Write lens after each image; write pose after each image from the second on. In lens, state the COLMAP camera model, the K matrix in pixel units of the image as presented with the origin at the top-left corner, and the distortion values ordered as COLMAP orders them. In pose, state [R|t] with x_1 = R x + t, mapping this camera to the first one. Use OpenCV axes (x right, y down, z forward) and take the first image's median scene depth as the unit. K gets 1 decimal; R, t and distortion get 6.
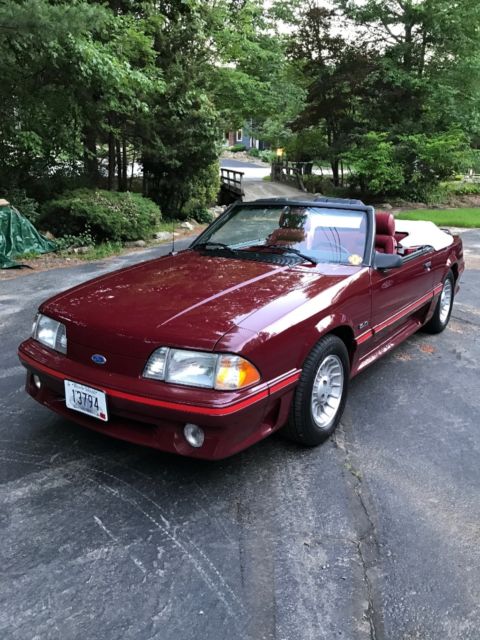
lens RADIAL K [[529.7, 0, 240.0], [0, 529.7, 320.0], [0, 0, 1]] dist [0.007019, -0.009452]
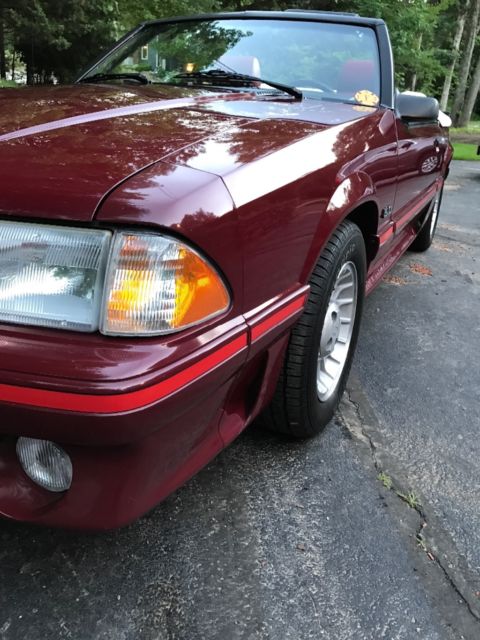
lens RADIAL K [[525.0, 0, 254.0], [0, 525.0, 319.6], [0, 0, 1]] dist [0.052564, -0.081620]
pose [[0.980203, -0.010143, 0.197735, -0.014483], [-0.012929, 0.993277, 0.115039, 0.063434], [-0.197572, -0.115318, 0.973482, 0.512192]]
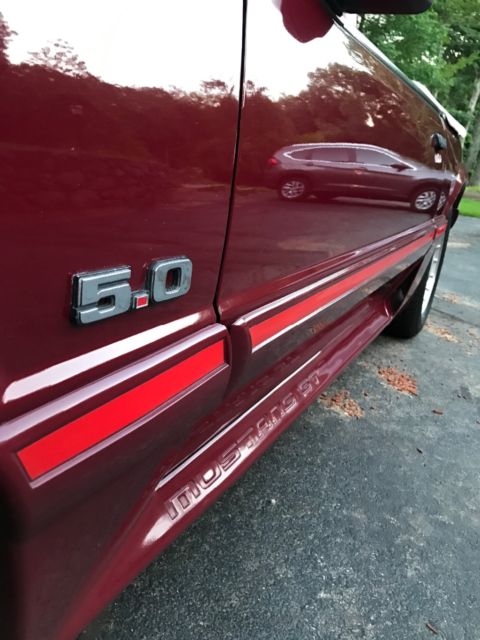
lens RADIAL K [[529.7, 0, 240.0], [0, 529.7, 320.0], [0, 0, 1]] dist [0.007019, -0.009452]
pose [[0.981363, 0.089051, 0.170284, 0.251943], [-0.096801, 0.994588, 0.037748, 0.010977], [-0.166001, -0.053528, 0.984672, 0.951713]]
